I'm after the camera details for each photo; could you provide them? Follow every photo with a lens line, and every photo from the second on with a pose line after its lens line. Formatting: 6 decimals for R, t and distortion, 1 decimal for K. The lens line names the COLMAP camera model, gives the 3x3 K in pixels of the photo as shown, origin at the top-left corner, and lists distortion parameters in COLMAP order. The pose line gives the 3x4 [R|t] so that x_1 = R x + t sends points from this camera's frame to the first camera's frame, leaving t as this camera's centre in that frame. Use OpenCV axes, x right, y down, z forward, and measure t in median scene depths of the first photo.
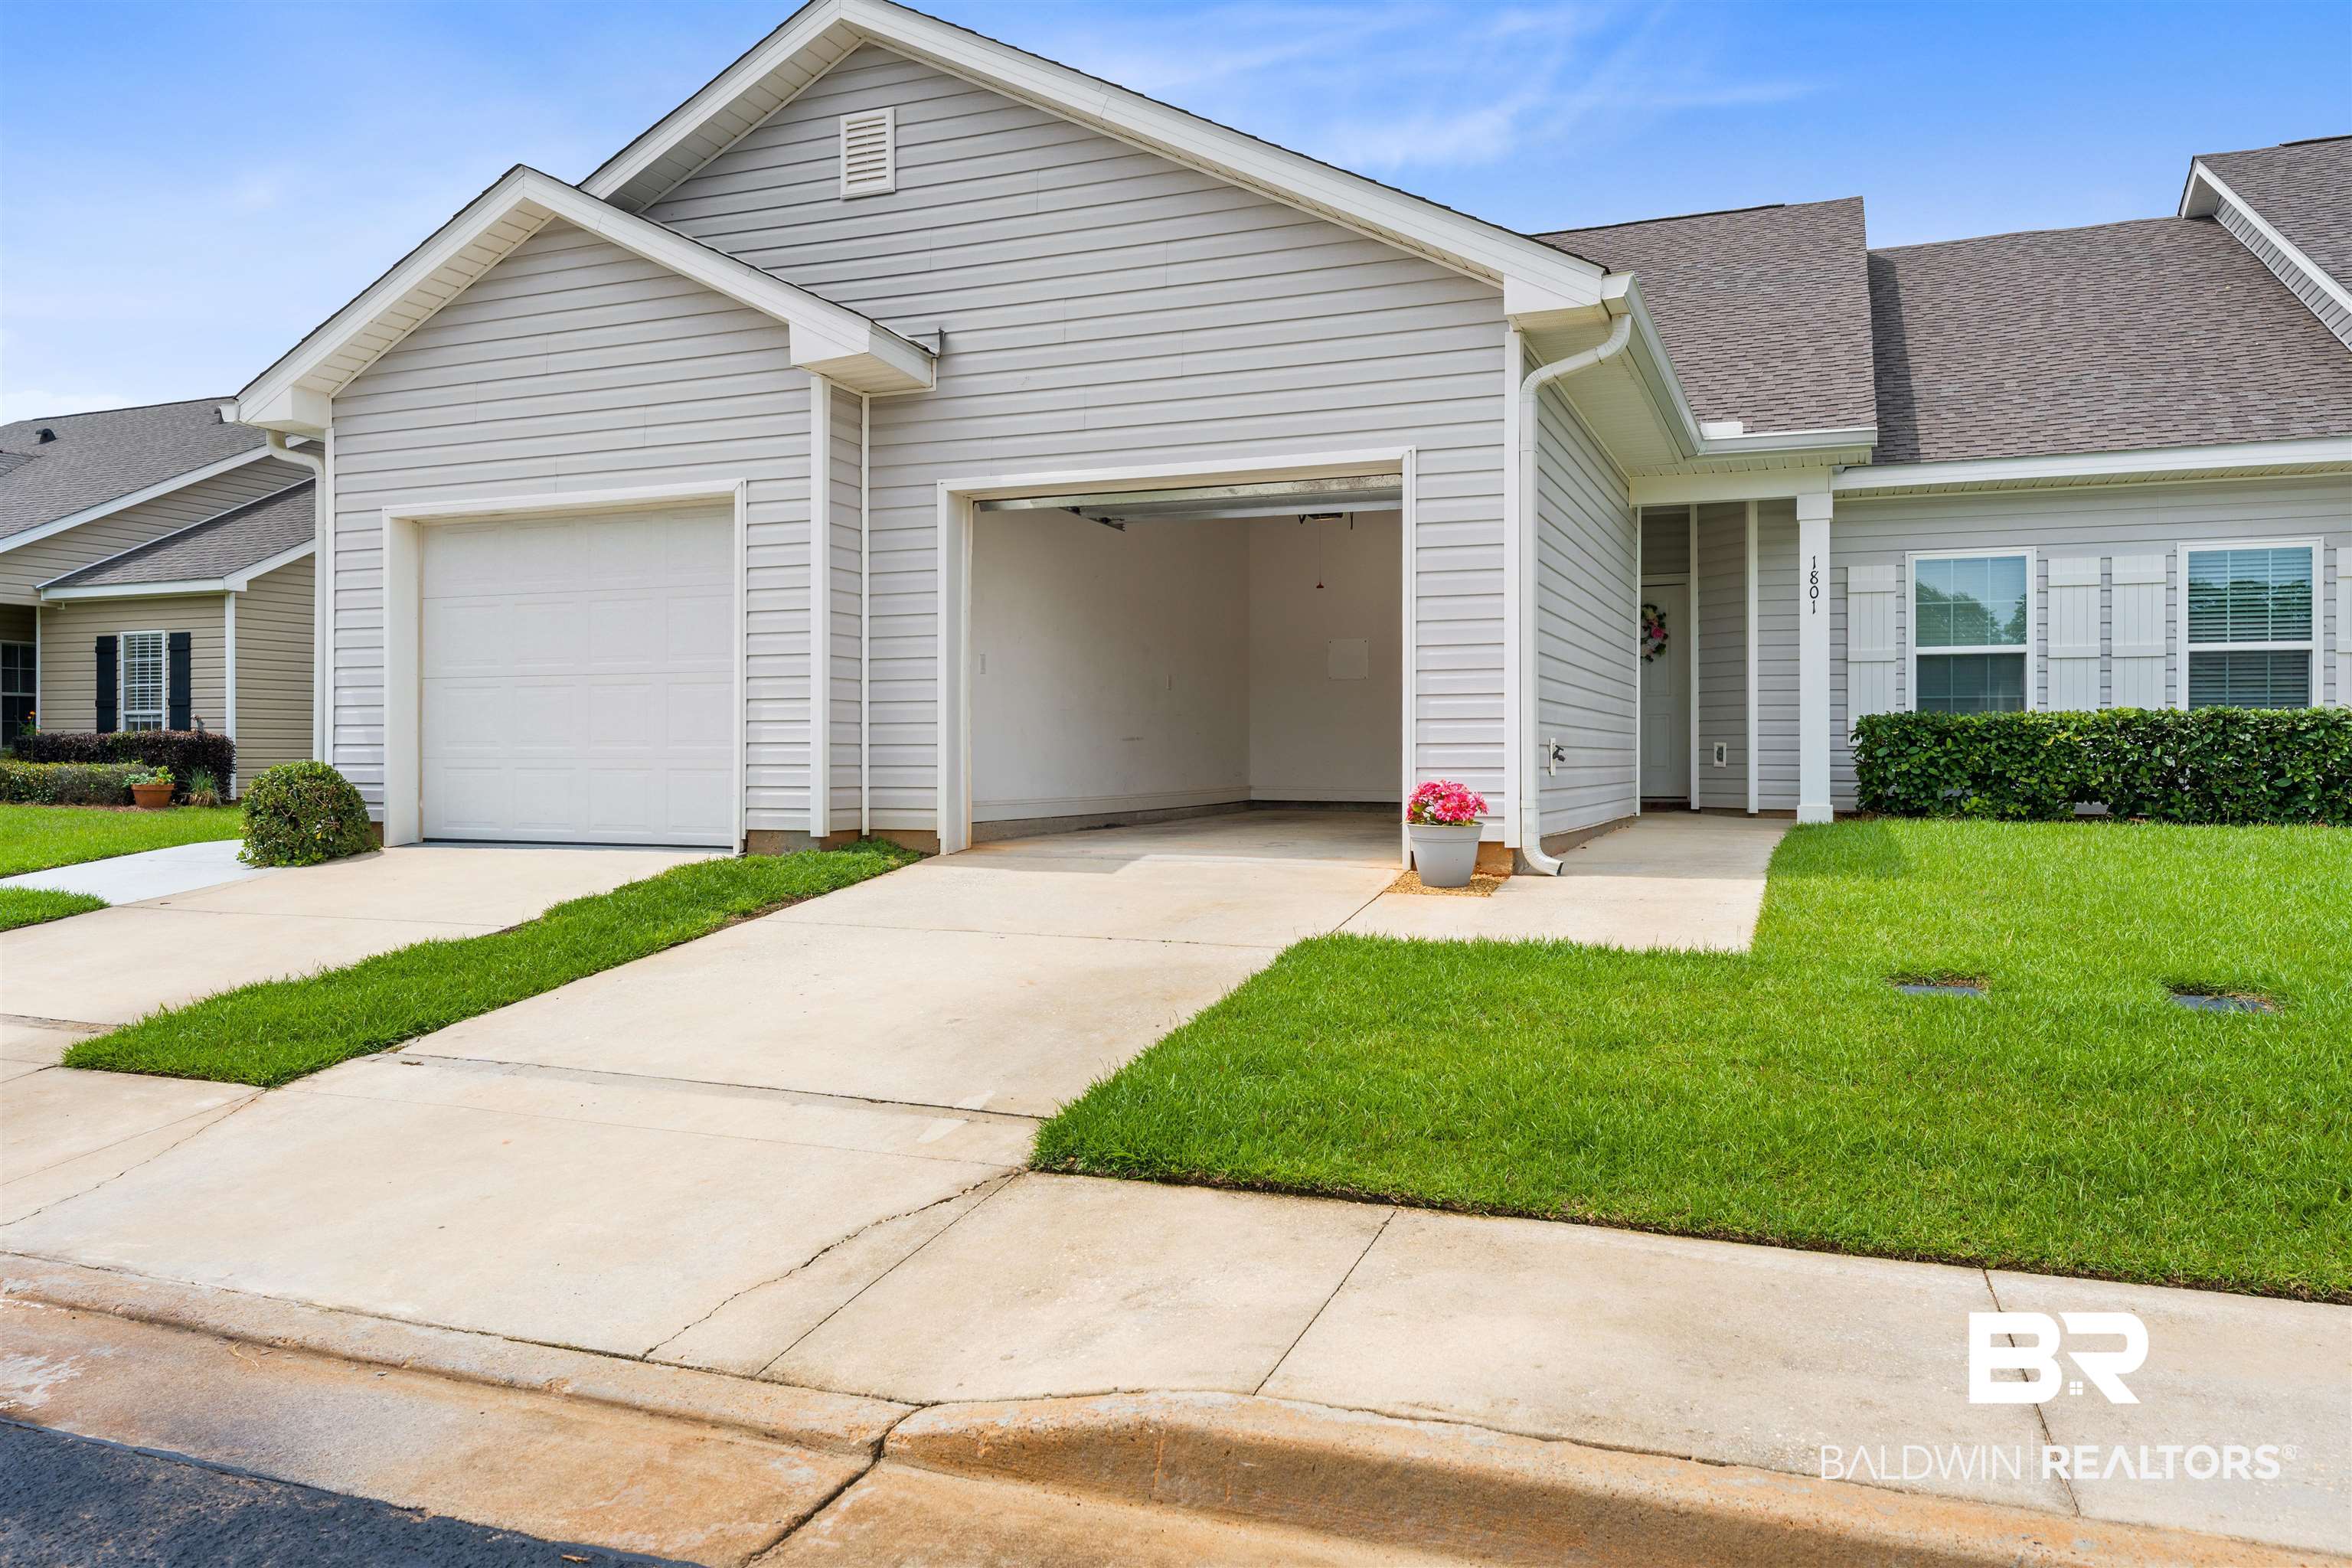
lens RADIAL K [[1651.5, 0, 1176.6], [0, 1651.5, 773.3], [0, 0, 1]] dist [0.038820, -0.000029]
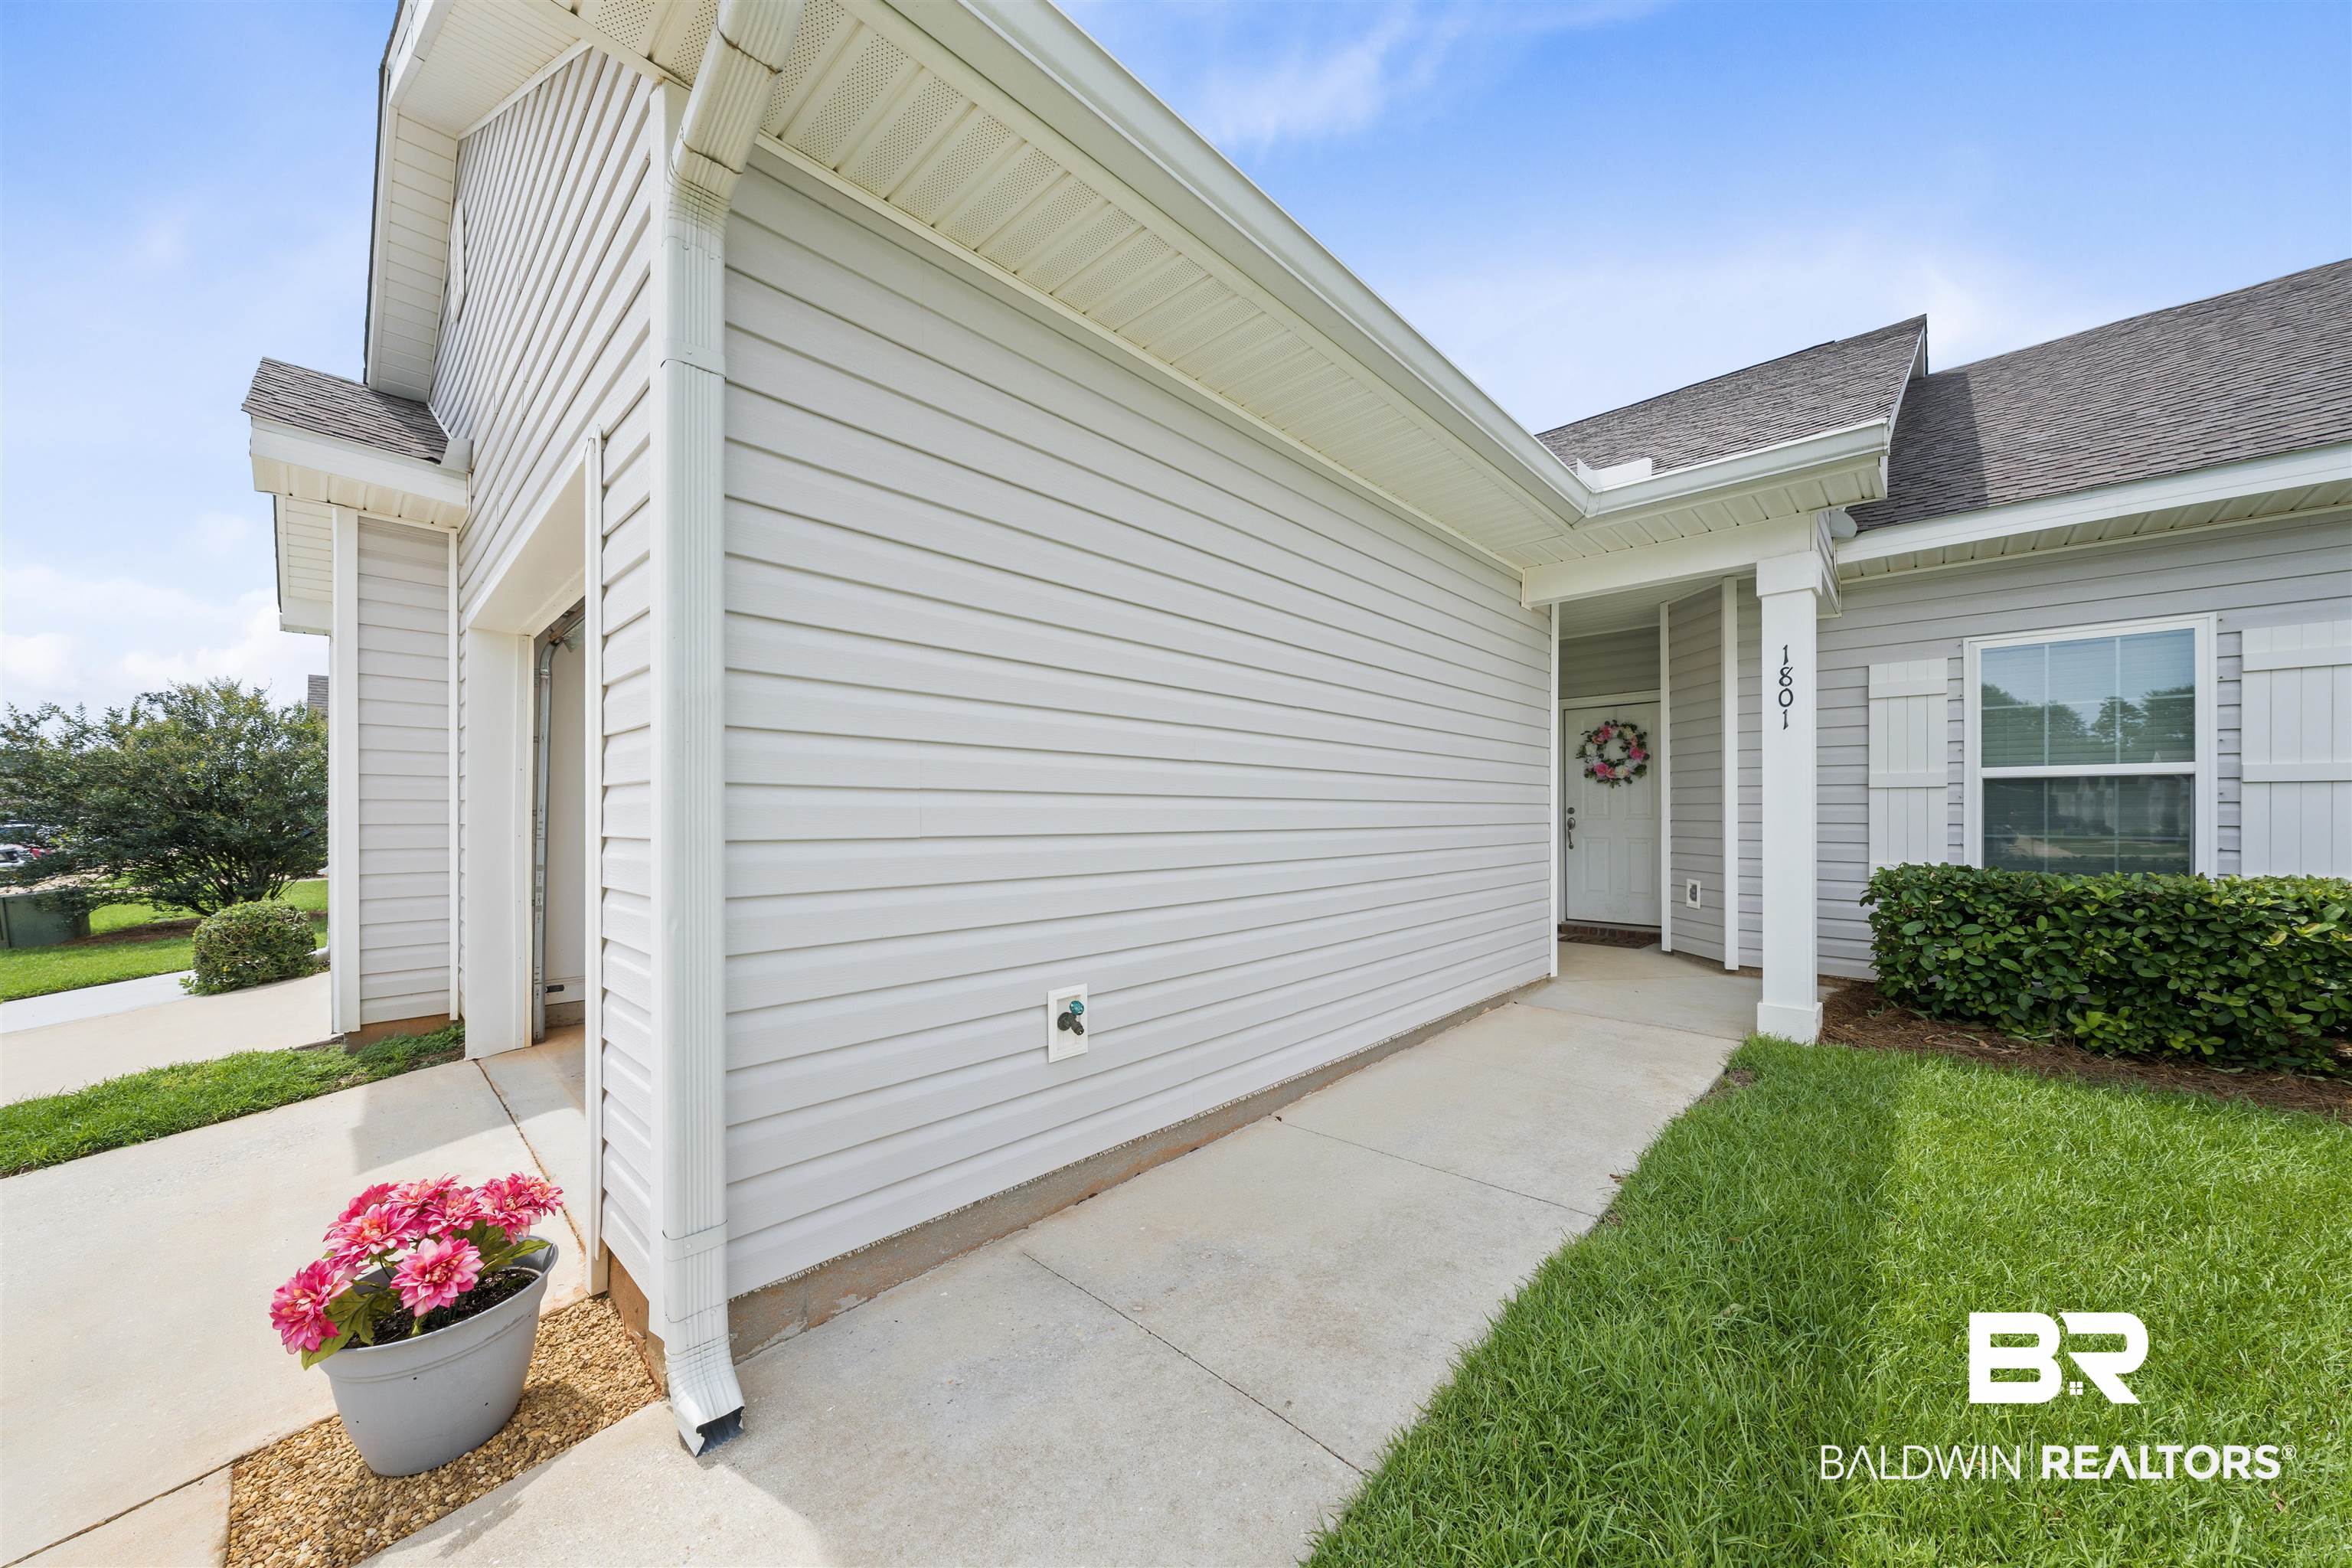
lens RADIAL K [[807.2, 0, 1153.5], [0, 807.2, 820.2], [0, 0, 1]] dist [-0.000275, -0.000431]
pose [[0.921919, -0.000407, -0.387384, 0.266881], [-0.000323, 0.999998, -0.001818, -0.056559], [0.387384, 0.001802, 0.921917, 0.577335]]
